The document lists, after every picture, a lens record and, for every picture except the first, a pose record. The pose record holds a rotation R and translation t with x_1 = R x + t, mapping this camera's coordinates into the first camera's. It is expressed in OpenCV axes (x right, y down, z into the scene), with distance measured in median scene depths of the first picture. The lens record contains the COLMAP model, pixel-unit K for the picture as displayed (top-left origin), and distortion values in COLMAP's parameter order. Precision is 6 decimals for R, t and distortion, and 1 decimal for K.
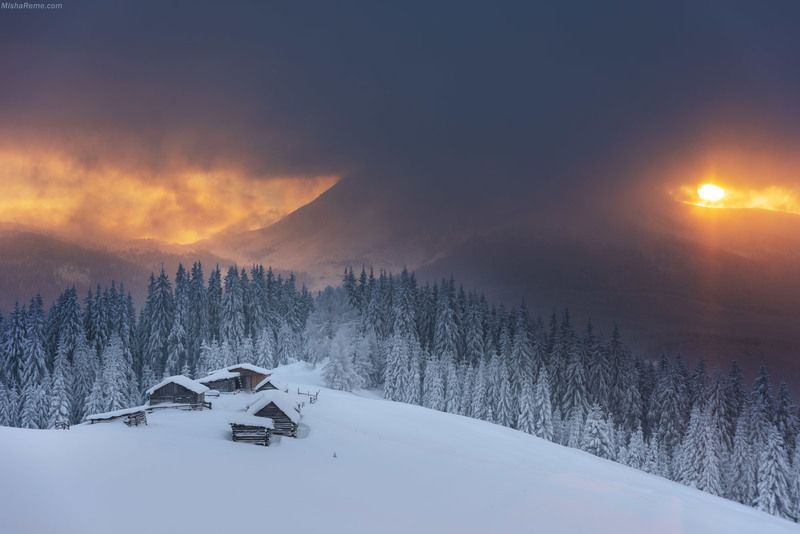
lens RADIAL K [[1423.1, 0, 399.8], [0, 1423.1, 268.1], [0, 0, 1]] dist [-0.007976, 0.000000]
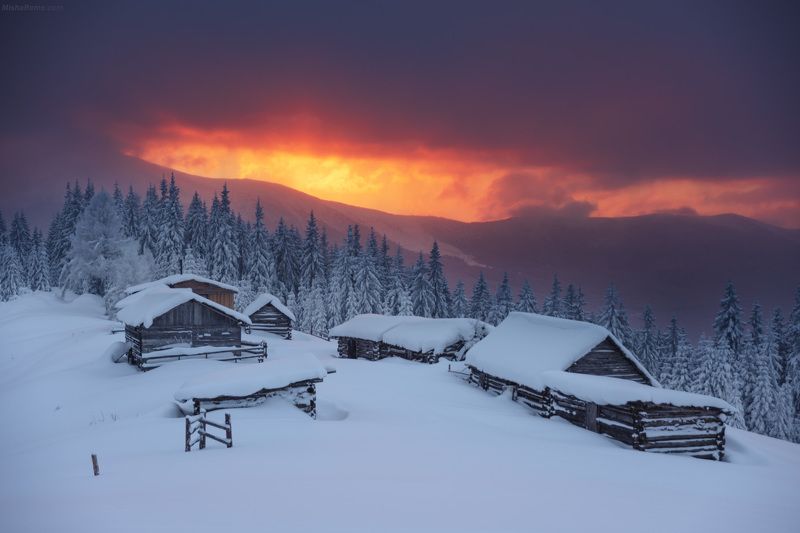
lens RADIAL K [[1423.1, 0, 400.2], [0, 1423.1, 265.1], [0, 0, 1]] dist [-0.007976, 0.000000]
pose [[0.970186, -0.007106, 0.242258, -0.091378], [-0.003285, 0.999093, 0.042460, 0.022192], [-0.242340, -0.041990, 0.969282, 0.243720]]
